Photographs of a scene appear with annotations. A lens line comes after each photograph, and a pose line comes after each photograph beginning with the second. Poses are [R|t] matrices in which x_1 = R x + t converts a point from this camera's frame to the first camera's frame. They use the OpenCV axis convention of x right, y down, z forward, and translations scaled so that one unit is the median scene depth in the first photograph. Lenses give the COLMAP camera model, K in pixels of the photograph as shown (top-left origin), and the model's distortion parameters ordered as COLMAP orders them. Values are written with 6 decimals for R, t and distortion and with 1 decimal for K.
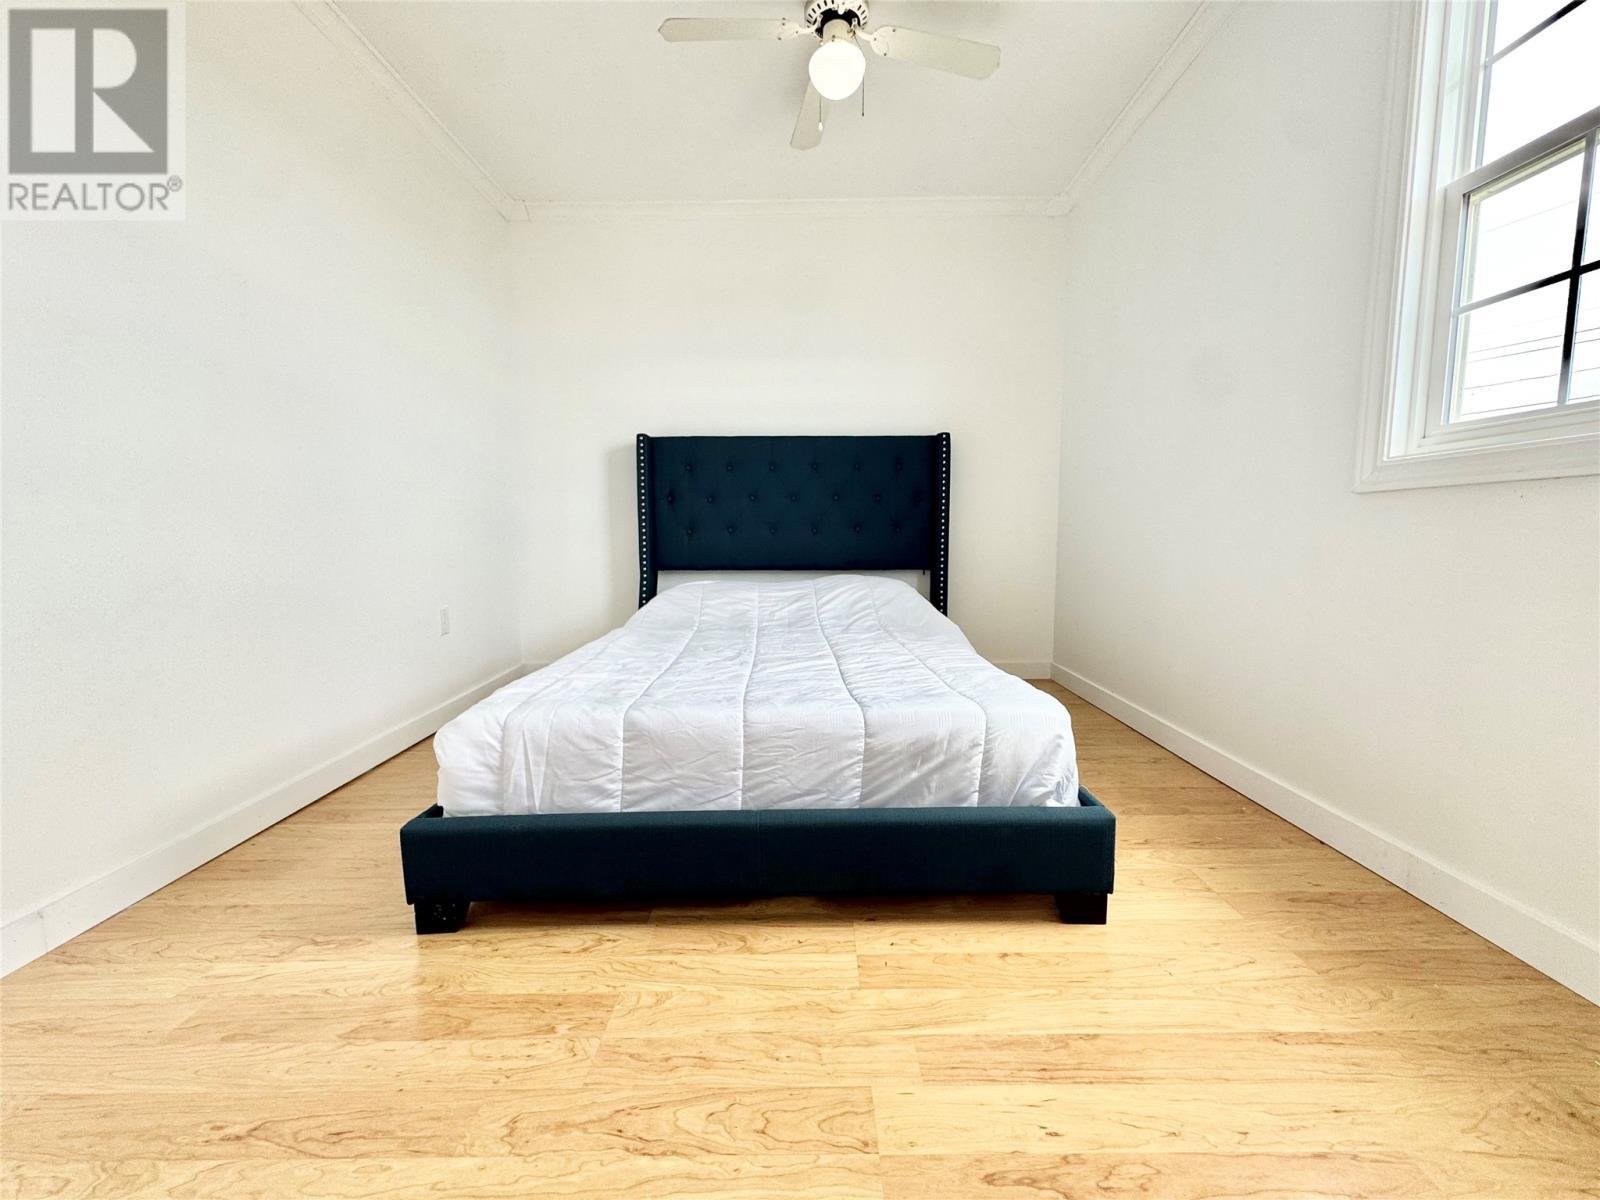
lens RADIAL K [[651.3, 0, 805.8], [0, 651.3, 596.1], [0, 0, 1]] dist [-0.003007, 0.000414]
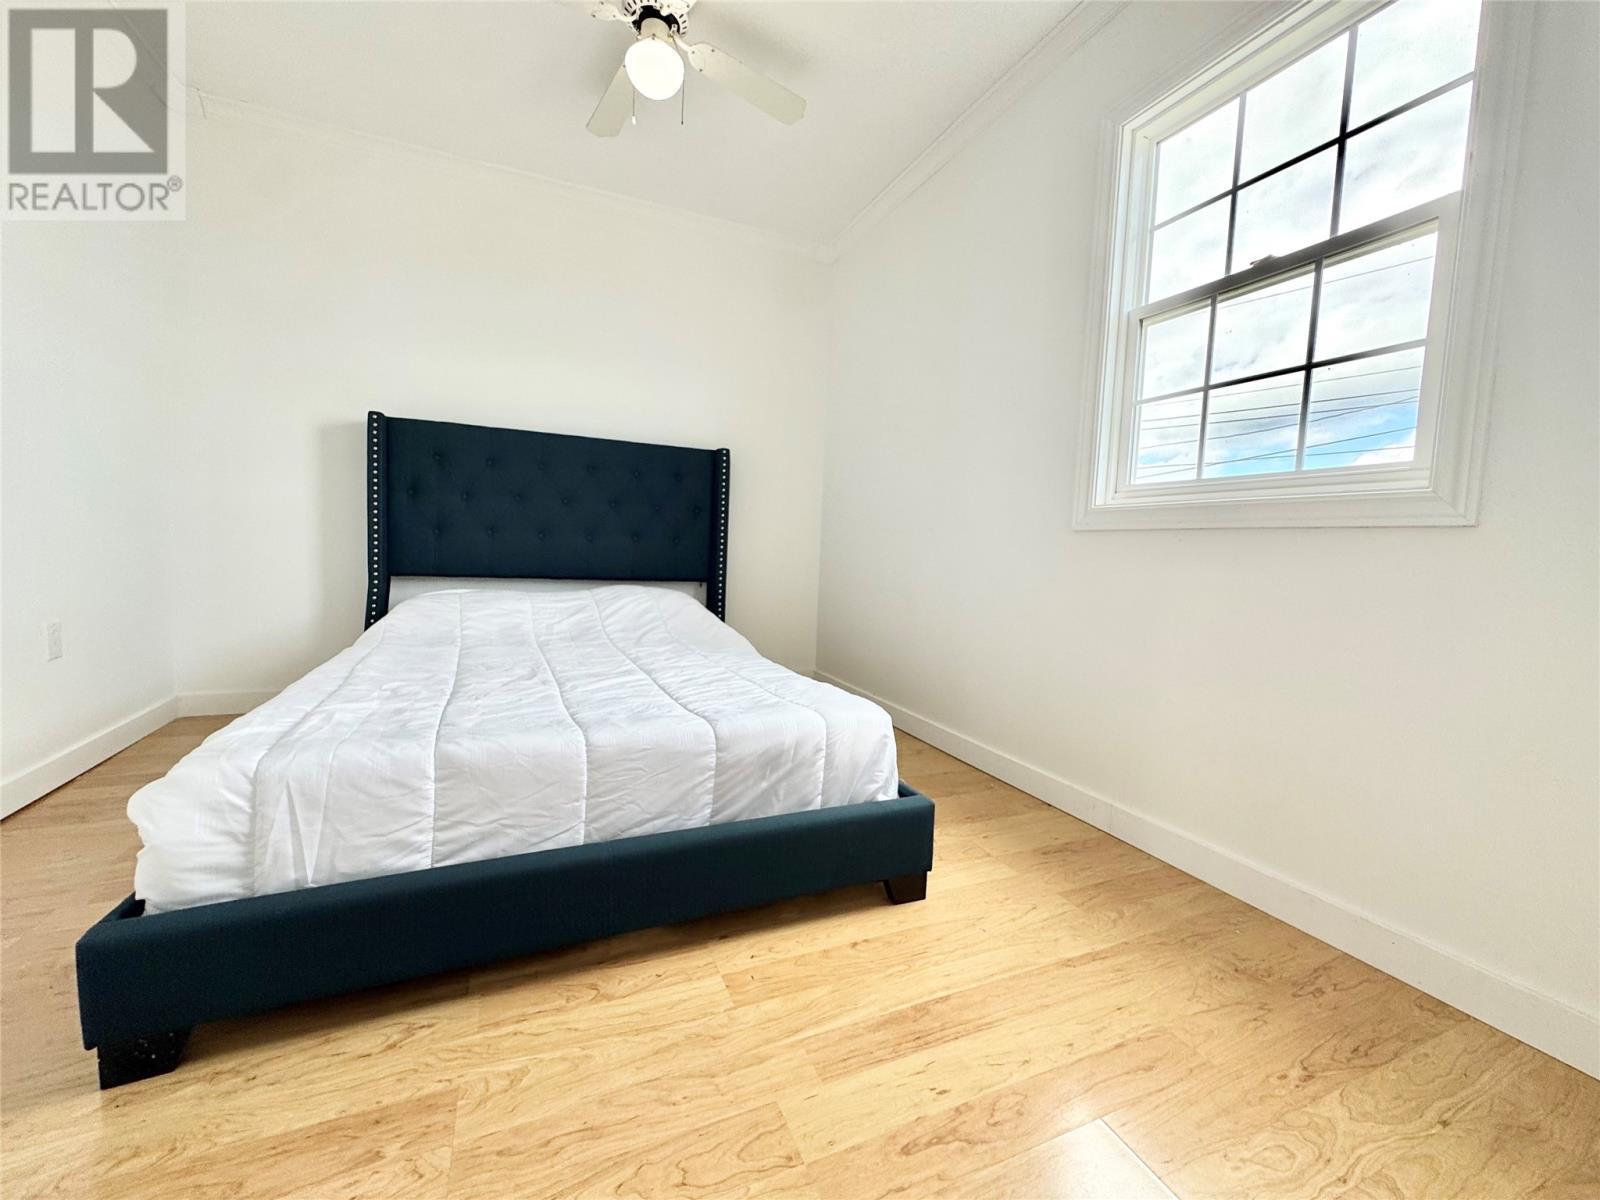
lens RADIAL K [[651.3, 0, 807.1], [0, 651.3, 594.8], [0, 0, 1]] dist [-0.003007, 0.000414]
pose [[0.910608, 0.013069, 0.413064, -0.196431], [-0.004955, 0.999773, -0.020709, -0.001312], [-0.413241, 0.016811, 0.910467, 0.041975]]
